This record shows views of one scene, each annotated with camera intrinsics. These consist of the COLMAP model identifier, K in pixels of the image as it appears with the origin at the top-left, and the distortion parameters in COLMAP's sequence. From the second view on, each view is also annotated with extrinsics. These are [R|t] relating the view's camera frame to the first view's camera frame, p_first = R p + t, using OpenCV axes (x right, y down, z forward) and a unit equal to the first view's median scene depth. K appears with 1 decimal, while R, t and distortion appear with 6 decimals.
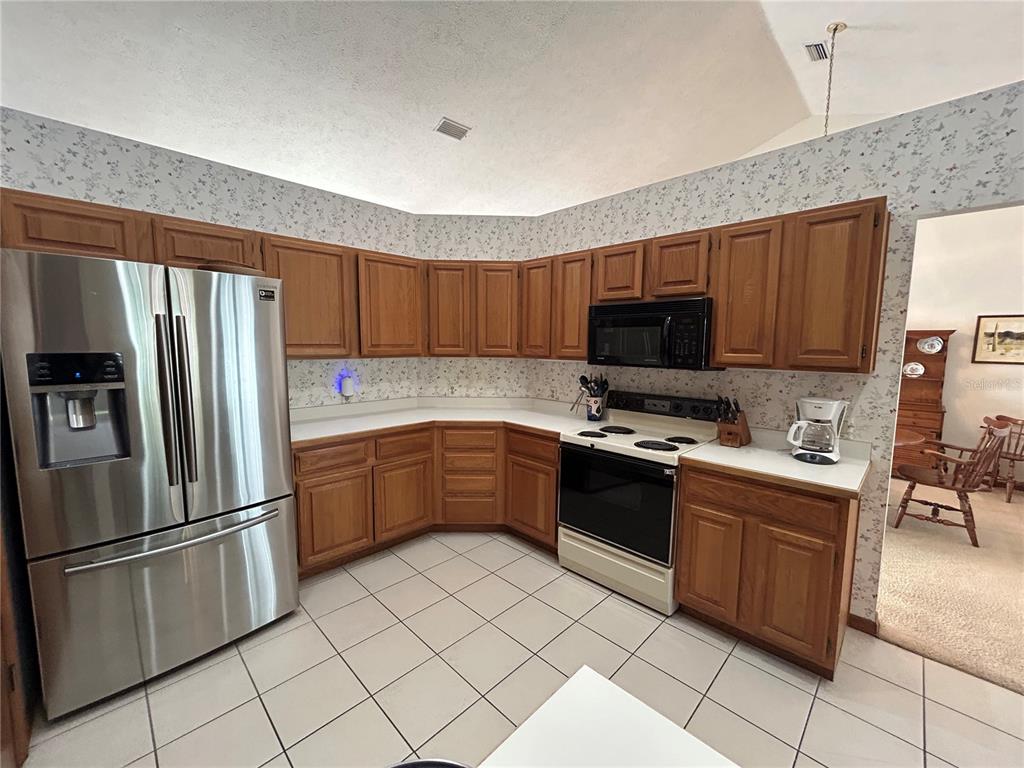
lens RADIAL K [[410.6, 0, 513.1], [0, 410.6, 384.1], [0, 0, 1]] dist [0.000929, 0.000337]
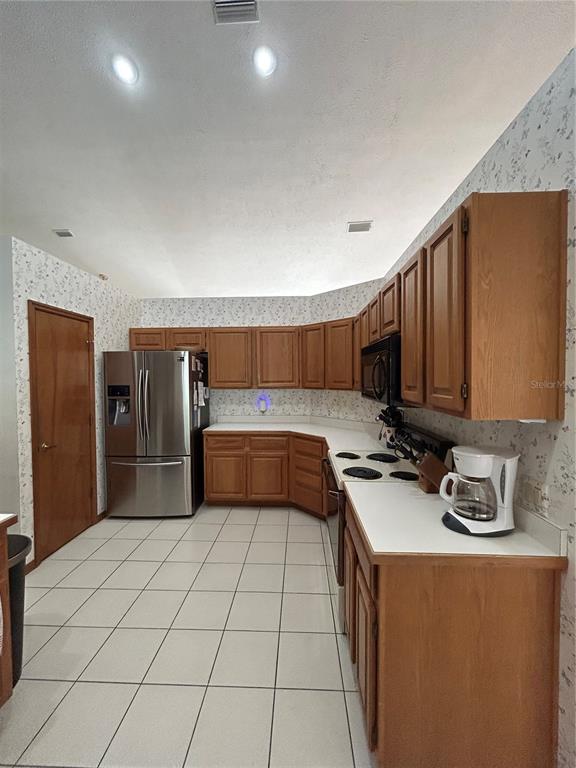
lens RADIAL K [[307.9, 0, 288.2], [0, 307.9, 384.6], [0, 0, 1]] dist [0.000929, 0.000337]
pose [[0.674292, 0.006873, -0.738433, 0.703143], [-0.063891, 0.996750, -0.049064, -0.027769], [0.735696, 0.080263, 0.672539, 0.240591]]
